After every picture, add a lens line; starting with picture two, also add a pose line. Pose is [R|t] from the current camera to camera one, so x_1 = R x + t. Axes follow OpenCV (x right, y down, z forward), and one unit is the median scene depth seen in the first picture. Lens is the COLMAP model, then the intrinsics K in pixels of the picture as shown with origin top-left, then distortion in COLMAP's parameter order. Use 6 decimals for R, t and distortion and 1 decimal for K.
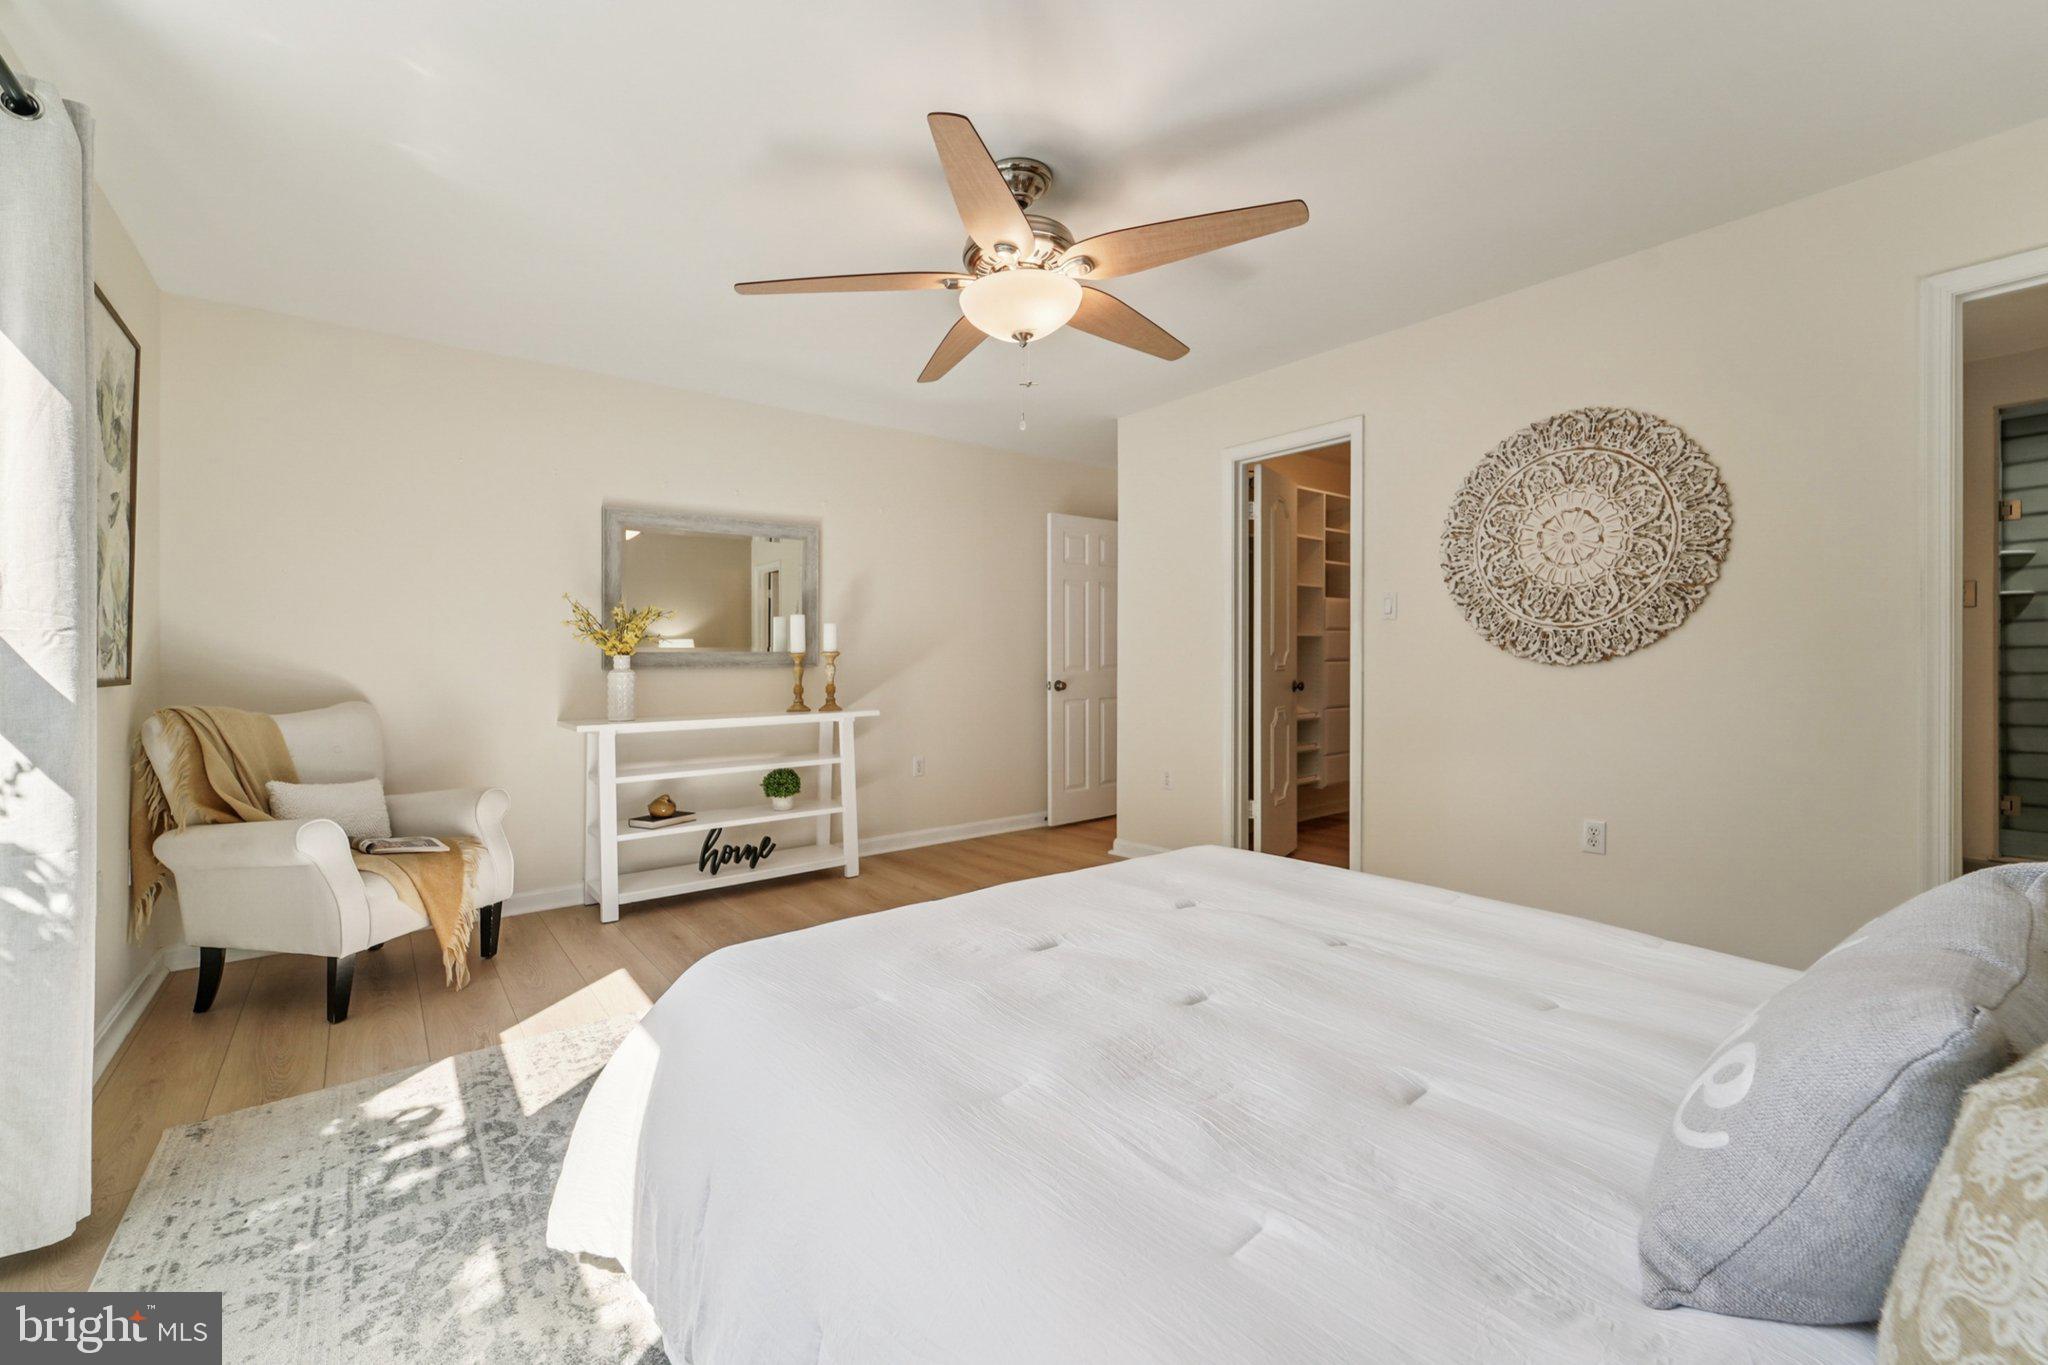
lens RADIAL K [[836.5, 0, 1018.3], [0, 836.5, 667.8], [0, 0, 1]] dist [-0.011608, 0.000086]
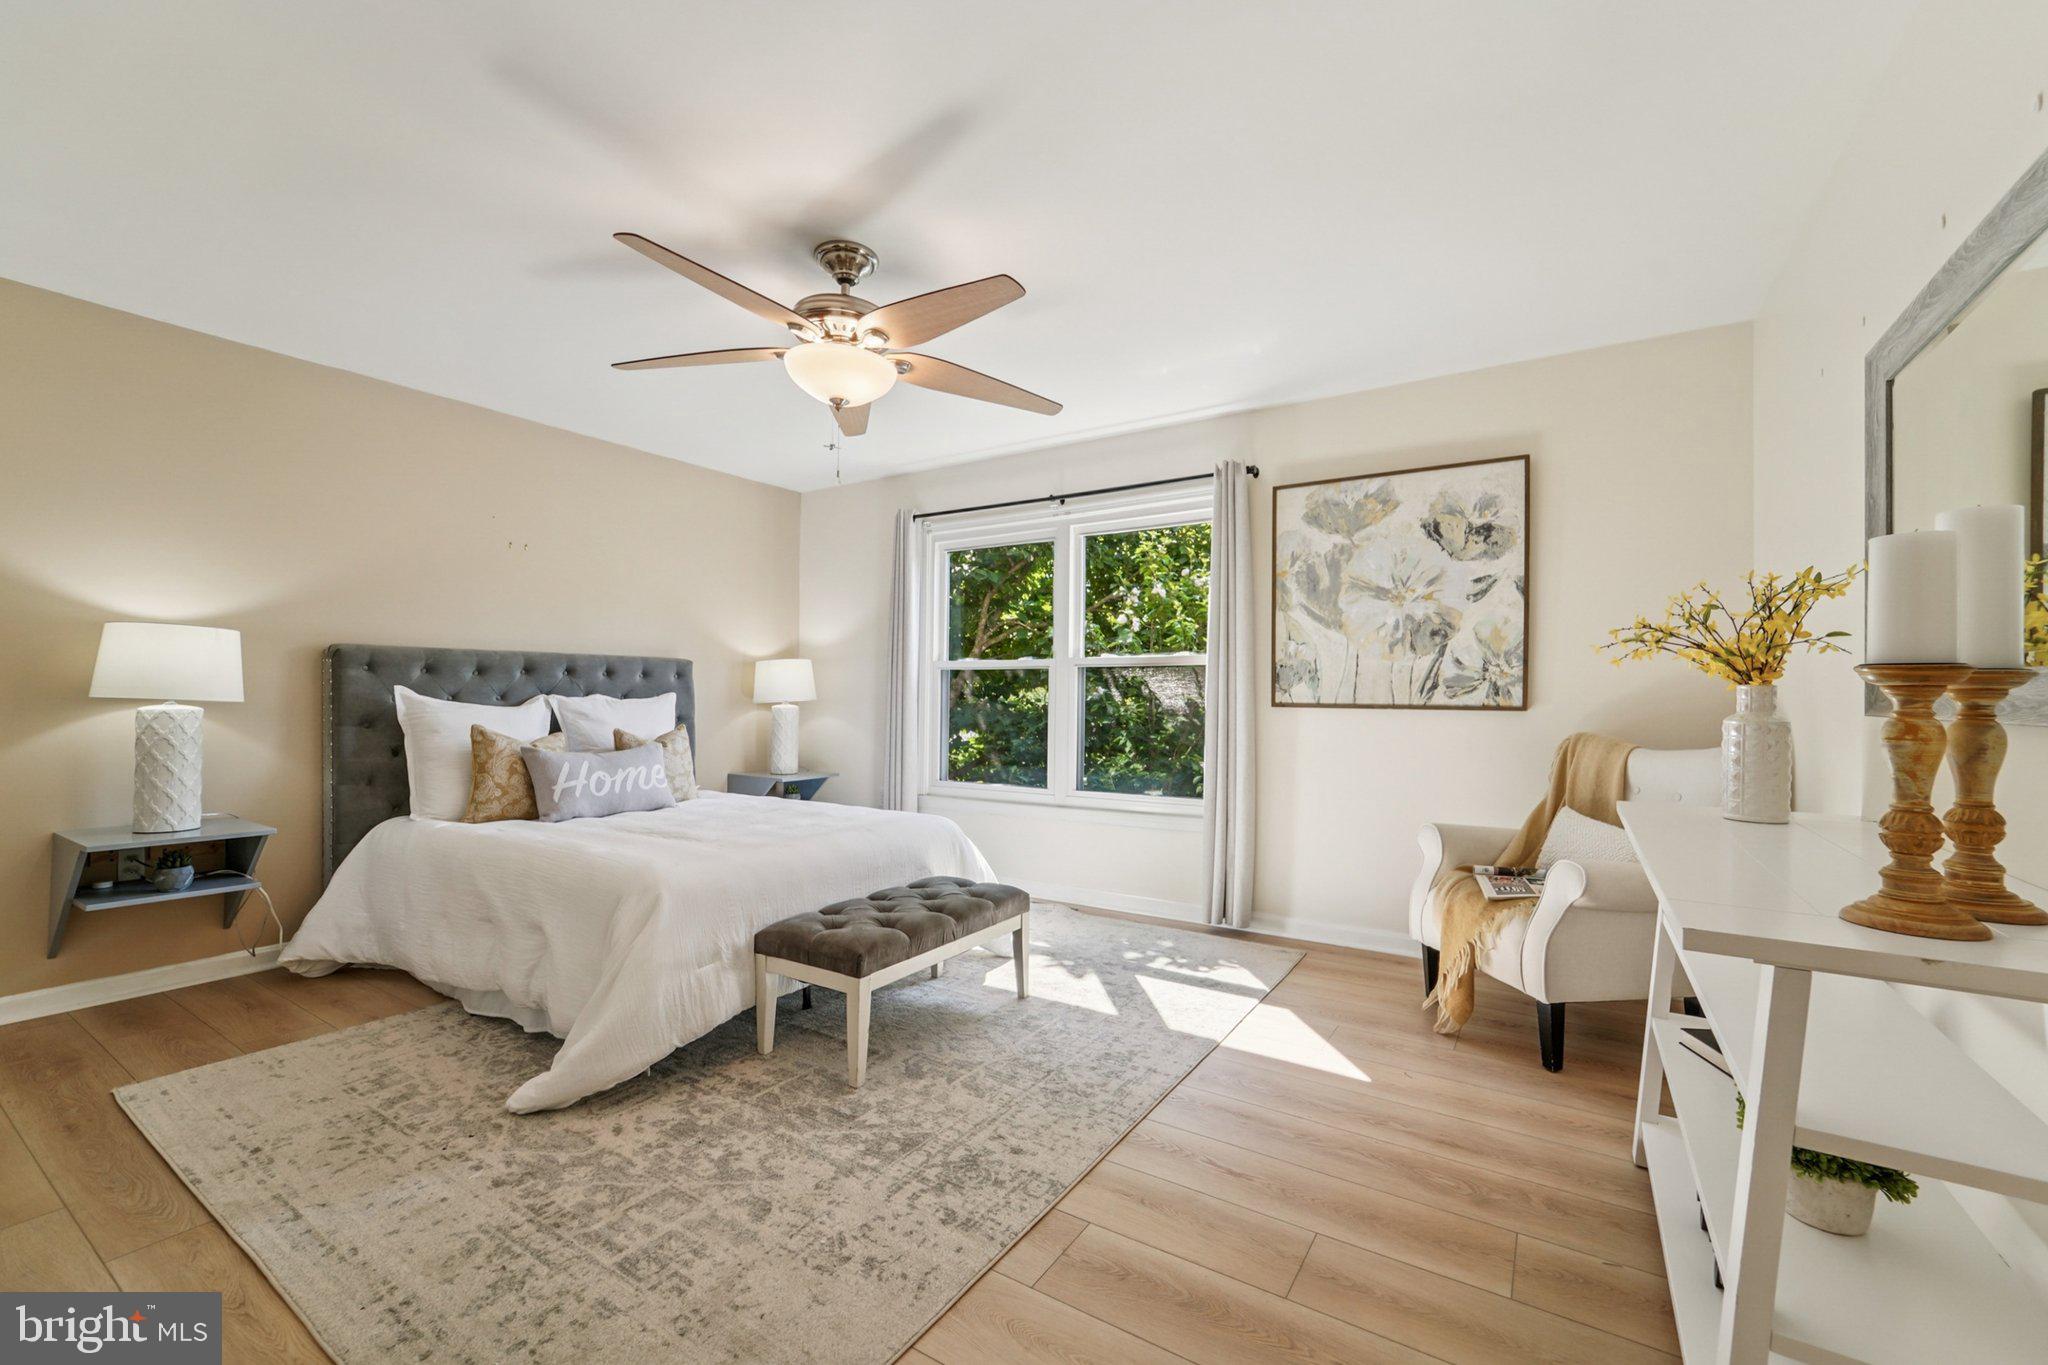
lens RADIAL K [[836.5, 0, 1021.3], [0, 836.5, 692.6], [0, 0, 1]] dist [-0.011608, 0.000086]
pose [[-0.943388, -0.008489, -0.331583, 0.163509], [-0.011167, 0.999919, 0.006171, -0.018824], [0.331504, 0.009525, -0.943406, 2.440210]]
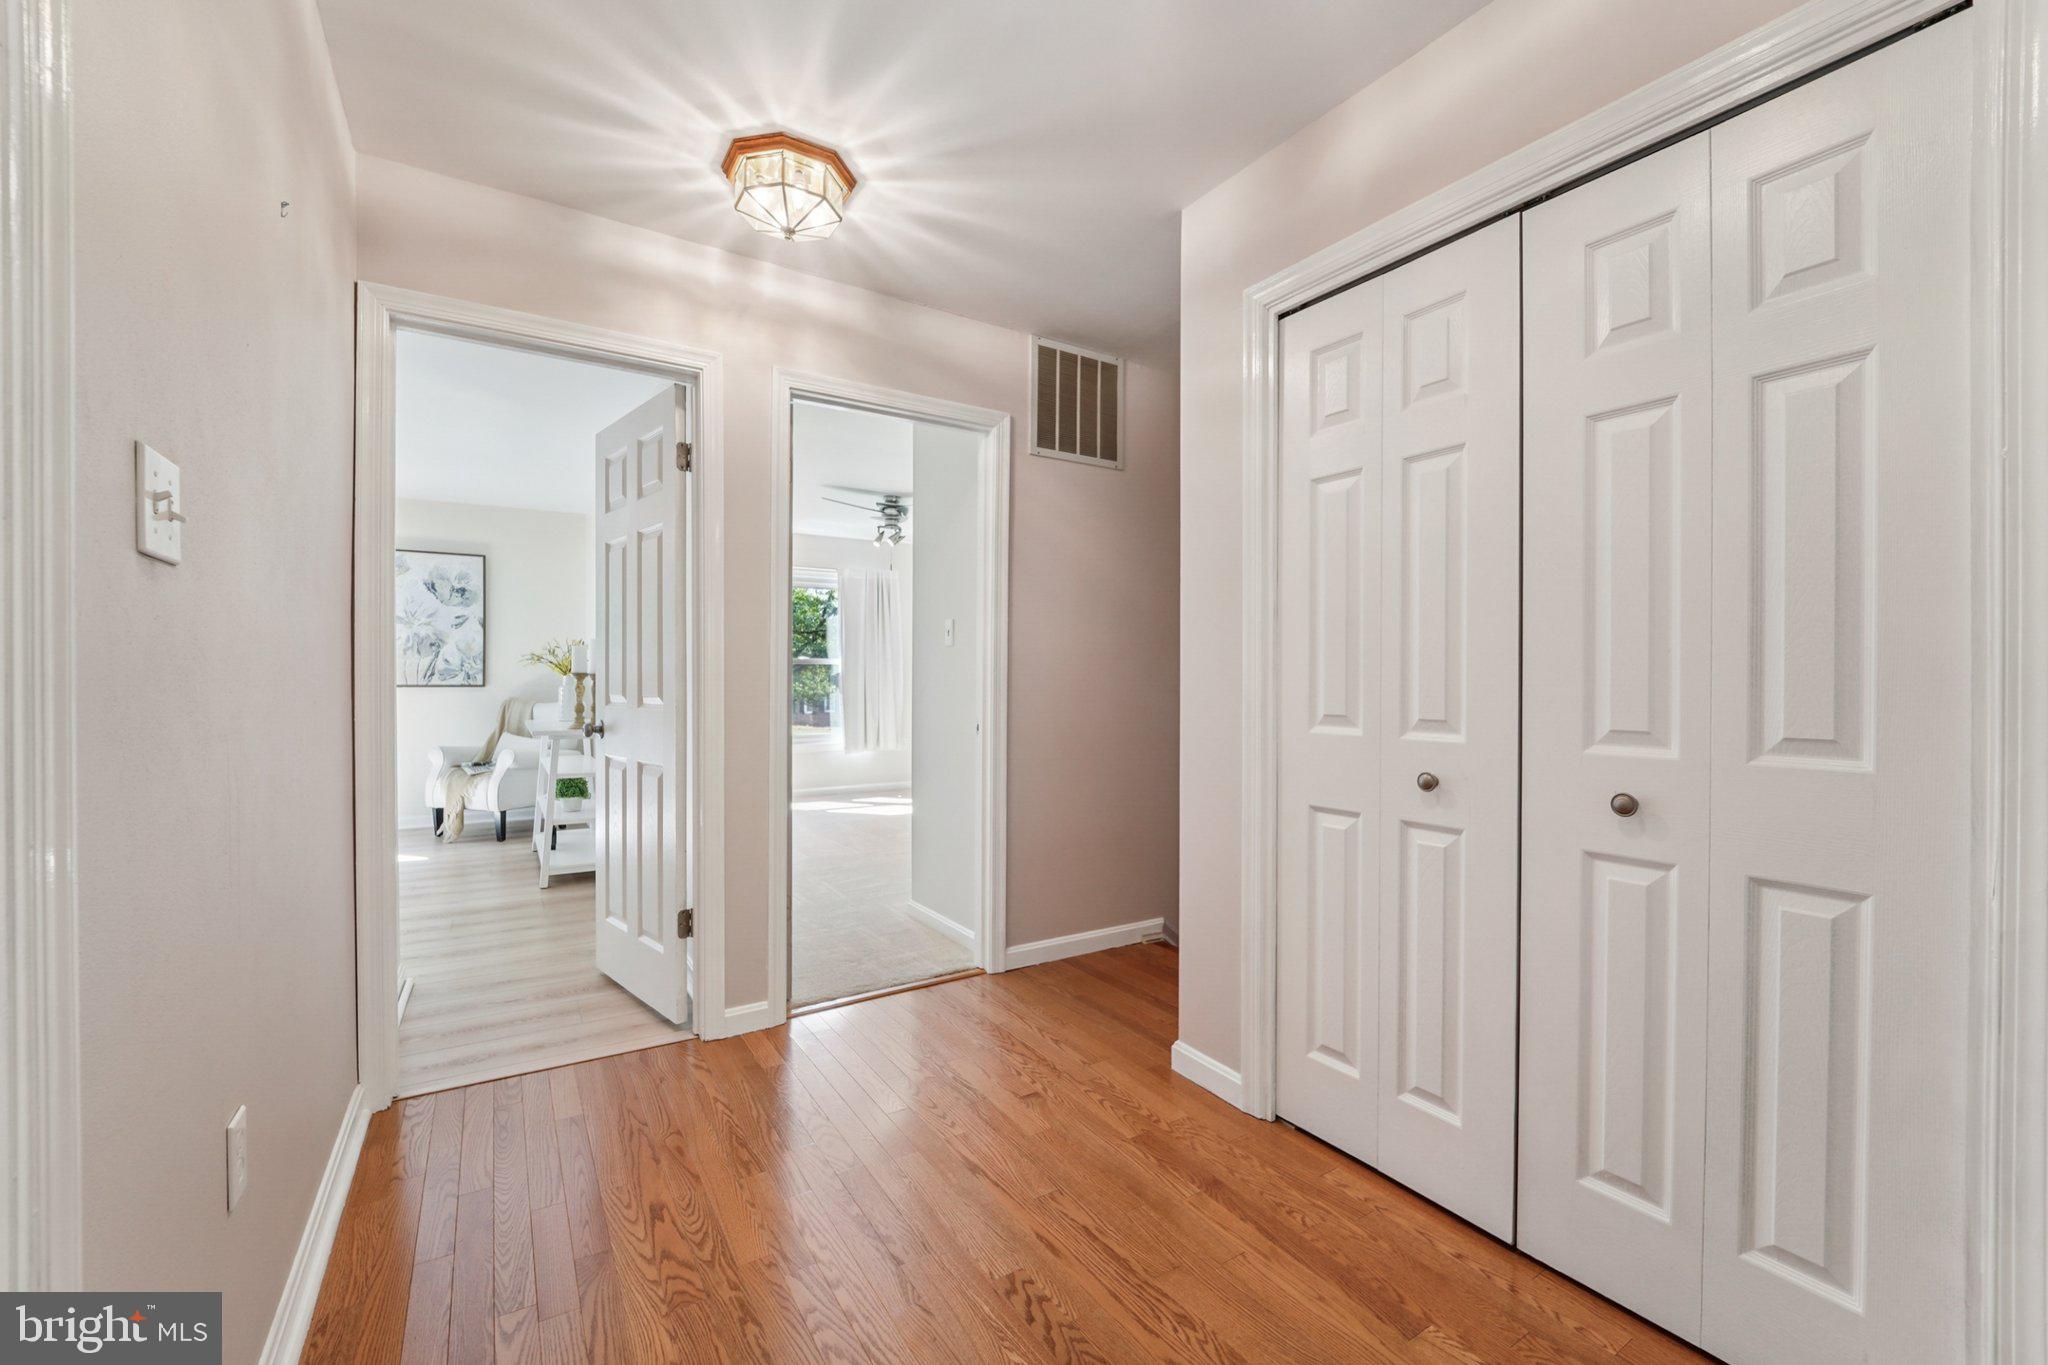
lens RADIAL K [[836.5, 0, 1022.1], [0, 836.5, 688.7], [0, 0, 1]] dist [-0.011608, 0.000086]
pose [[-0.097136, 0.007701, -0.995241, 1.635555], [-0.010258, 0.999909, 0.008739, -0.026235], [0.995218, 0.011058, -0.097048, 3.566128]]
